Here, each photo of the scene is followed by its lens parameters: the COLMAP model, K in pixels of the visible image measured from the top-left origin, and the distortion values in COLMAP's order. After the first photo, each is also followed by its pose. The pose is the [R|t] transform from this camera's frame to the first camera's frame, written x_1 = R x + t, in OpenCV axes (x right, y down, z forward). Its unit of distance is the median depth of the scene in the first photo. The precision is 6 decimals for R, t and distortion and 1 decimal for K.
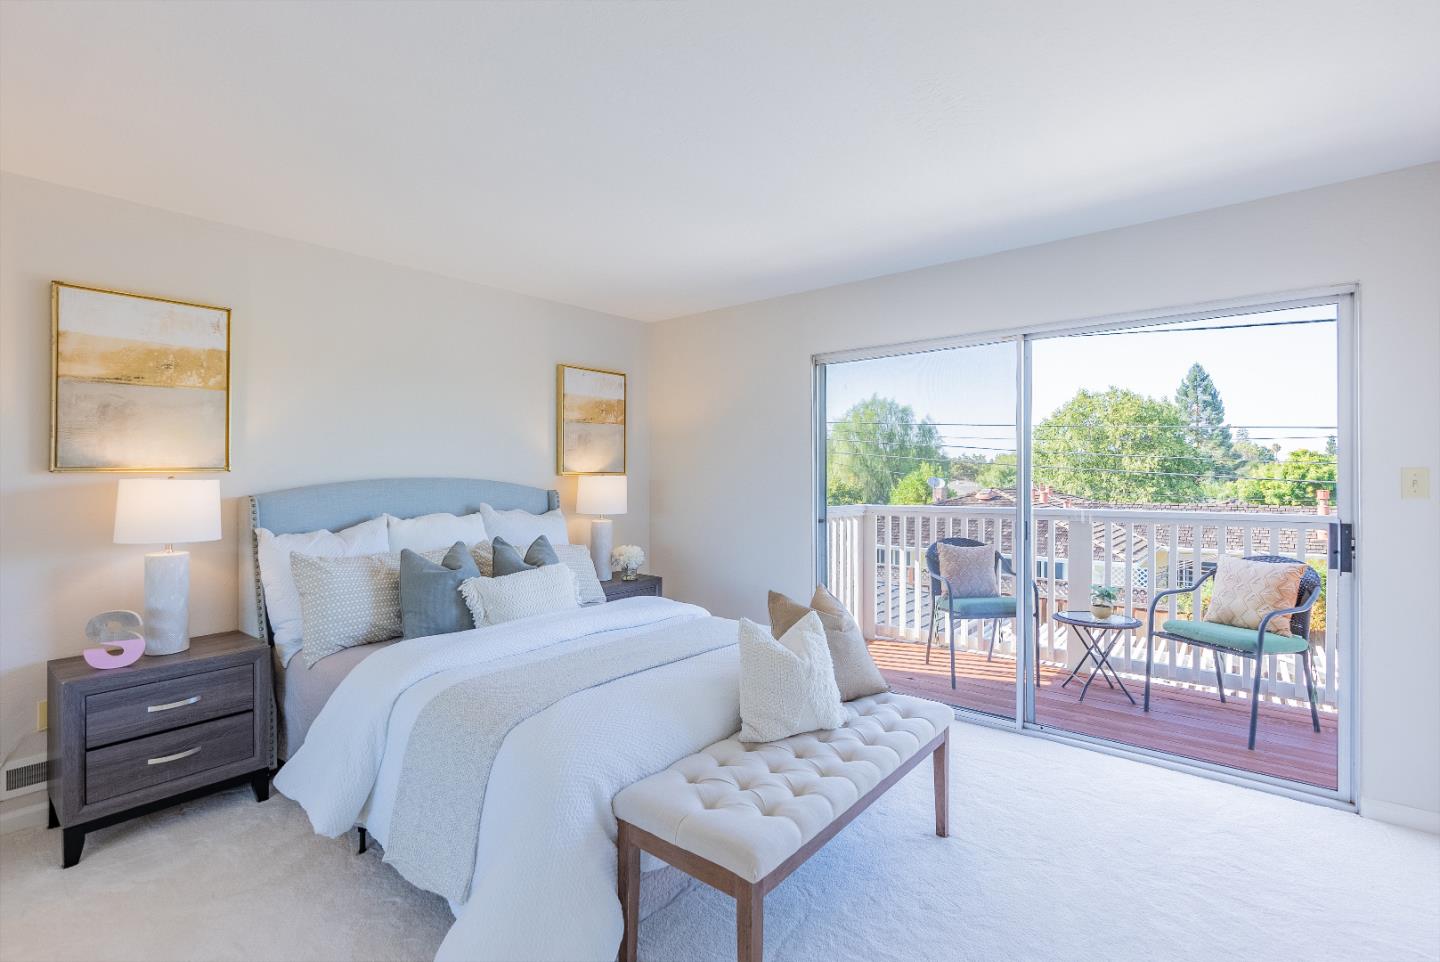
lens RADIAL K [[661.1, 0, 712.1], [0, 661.1, 476.8], [0, 0, 1]] dist [-0.005536, 0.000310]
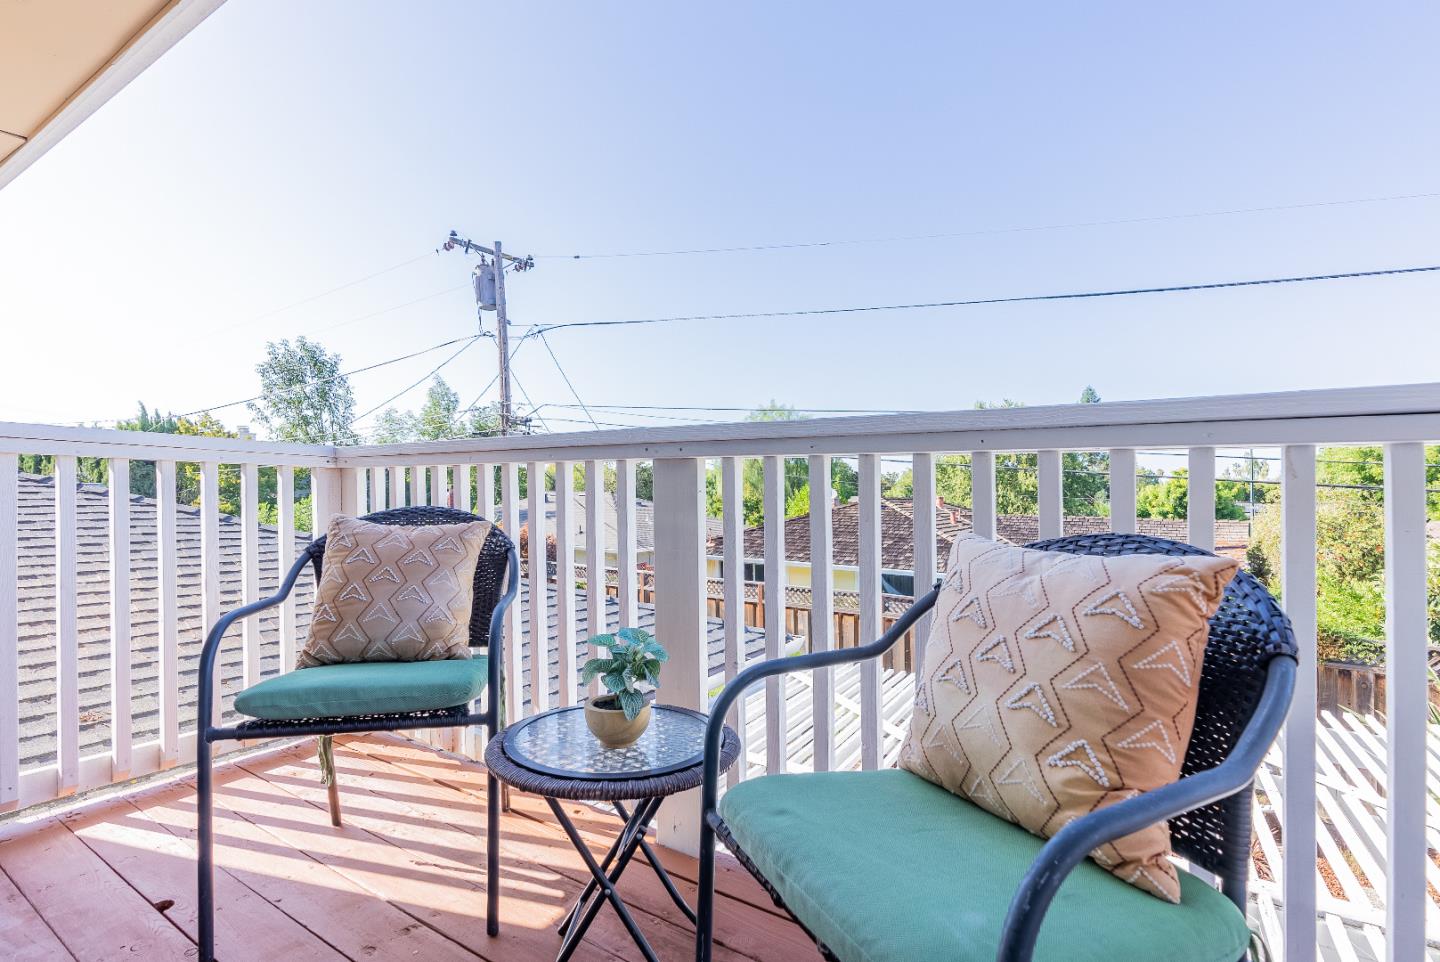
lens RADIAL K [[661.1, 0, 725.7], [0, 661.1, 477.0], [0, 0, 1]] dist [-0.005536, 0.000310]
pose [[0.992126, 0.017926, 0.123952, 0.650540], [-0.014686, 0.999527, -0.027003, 0.105294], [-0.124377, 0.024970, 0.991921, 0.739065]]
